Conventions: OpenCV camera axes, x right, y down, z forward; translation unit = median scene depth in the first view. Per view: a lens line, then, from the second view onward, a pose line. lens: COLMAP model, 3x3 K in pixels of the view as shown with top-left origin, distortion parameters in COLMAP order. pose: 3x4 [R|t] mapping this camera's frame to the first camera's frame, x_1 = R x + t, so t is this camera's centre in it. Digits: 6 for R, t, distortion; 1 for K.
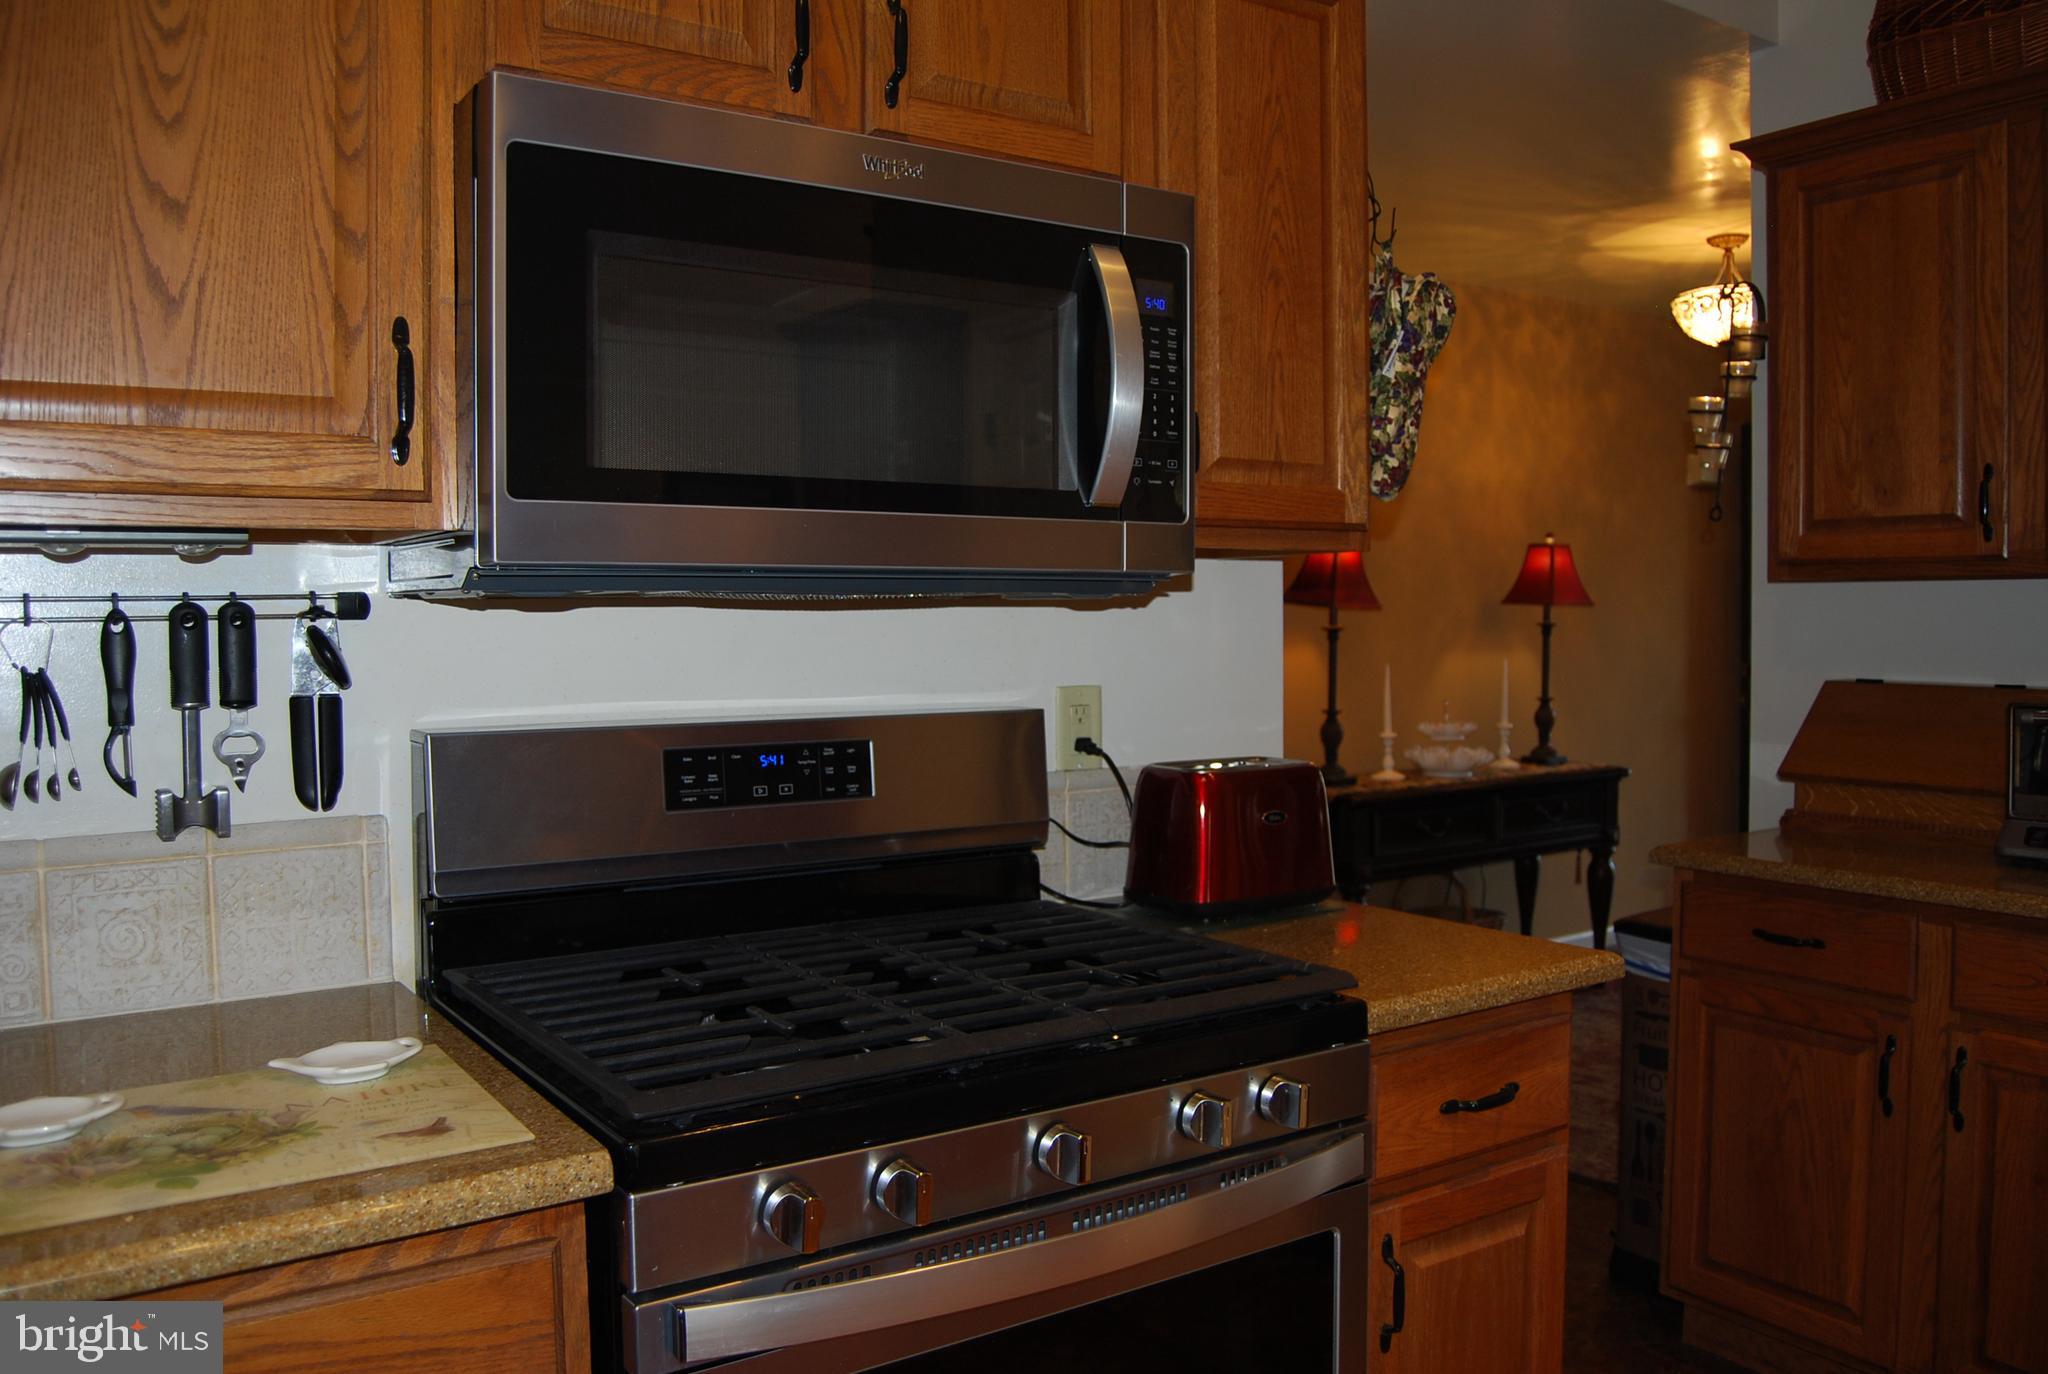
lens RADIAL K [[1599.0, 0, 1027.7], [0, 1599.0, 667.2], [0, 0, 1]] dist [-0.076569, 0.004885]
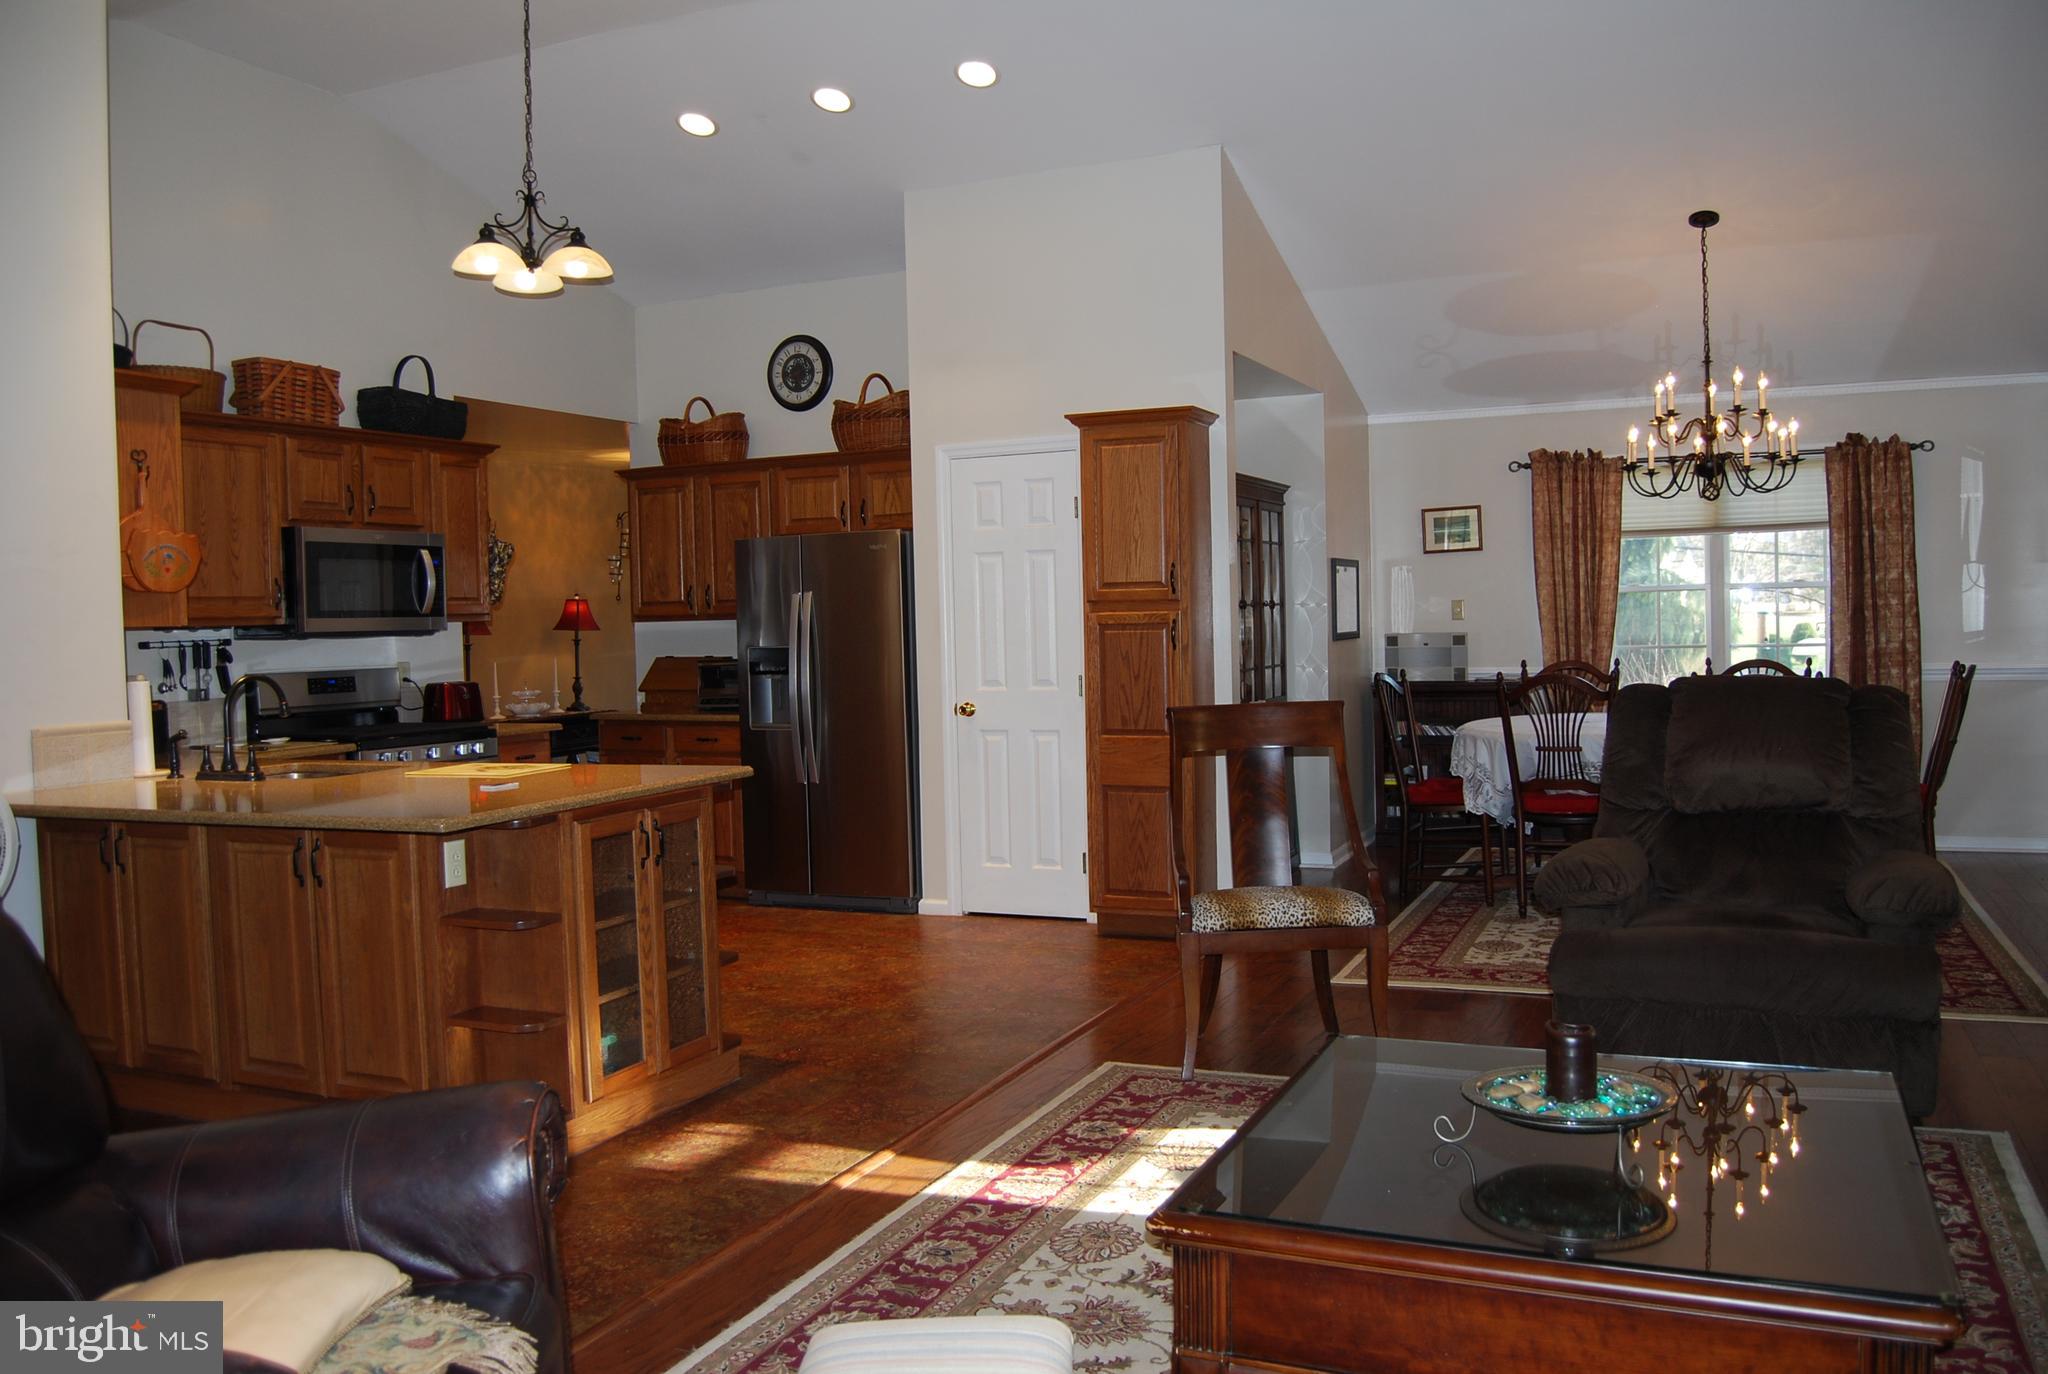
lens RADIAL K [[1599.0, 0, 1027.7], [0, 1599.0, 667.2], [0, 0, 1]] dist [-0.076569, 0.004885]
pose [[0.852215, -0.031718, 0.522229, -0.473946], [0.037558, 0.999294, -0.000596, 0.060581], [-0.521842, 0.020122, 0.852805, -2.032746]]
